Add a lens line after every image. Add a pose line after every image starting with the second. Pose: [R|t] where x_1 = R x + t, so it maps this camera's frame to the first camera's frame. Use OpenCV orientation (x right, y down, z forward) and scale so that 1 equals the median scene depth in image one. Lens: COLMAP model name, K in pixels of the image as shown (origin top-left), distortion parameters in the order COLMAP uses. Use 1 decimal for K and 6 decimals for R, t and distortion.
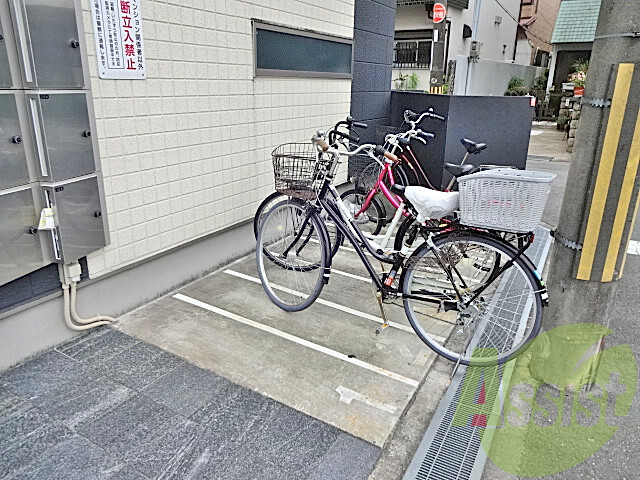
lens RADIAL K [[473.0, 0, 320.0], [0, 473.0, 238.3], [0, 0, 1]] dist [-0.008535, 0.000932]
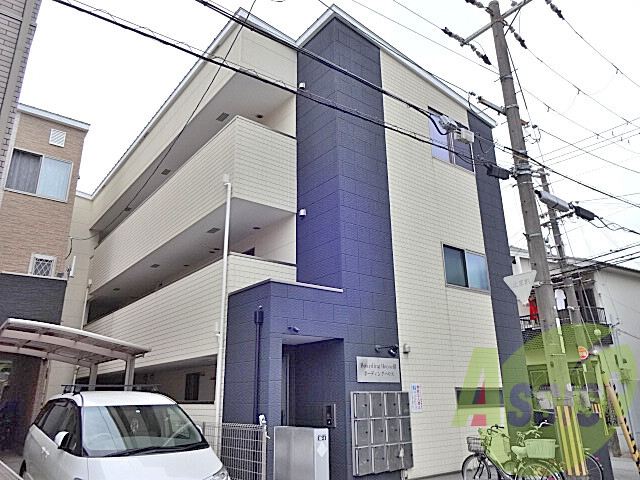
lens RADIAL K [[473.0, 0, 320.0], [0, 473.0, 238.3], [0, 0, 1]] dist [-0.008535, 0.000932]
pose [[0.922574, -0.151568, -0.354803, 0.298043], [-0.092076, 0.806540, -0.583965, 0.638799], [0.374673, 0.571419, 0.730137, -2.242179]]
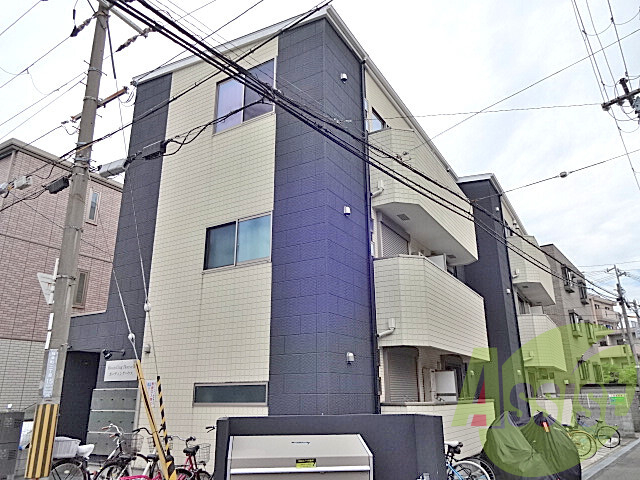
lens RADIAL K [[473.0, 0, 320.0], [0, 473.0, 238.3], [0, 0, 1]] dist [-0.008535, 0.000932]
pose [[-0.027849, -0.333873, -0.942207, 3.097691], [-0.306362, 0.900064, -0.309884, -0.730367], [0.951508, 0.280026, -0.127351, 2.175296]]
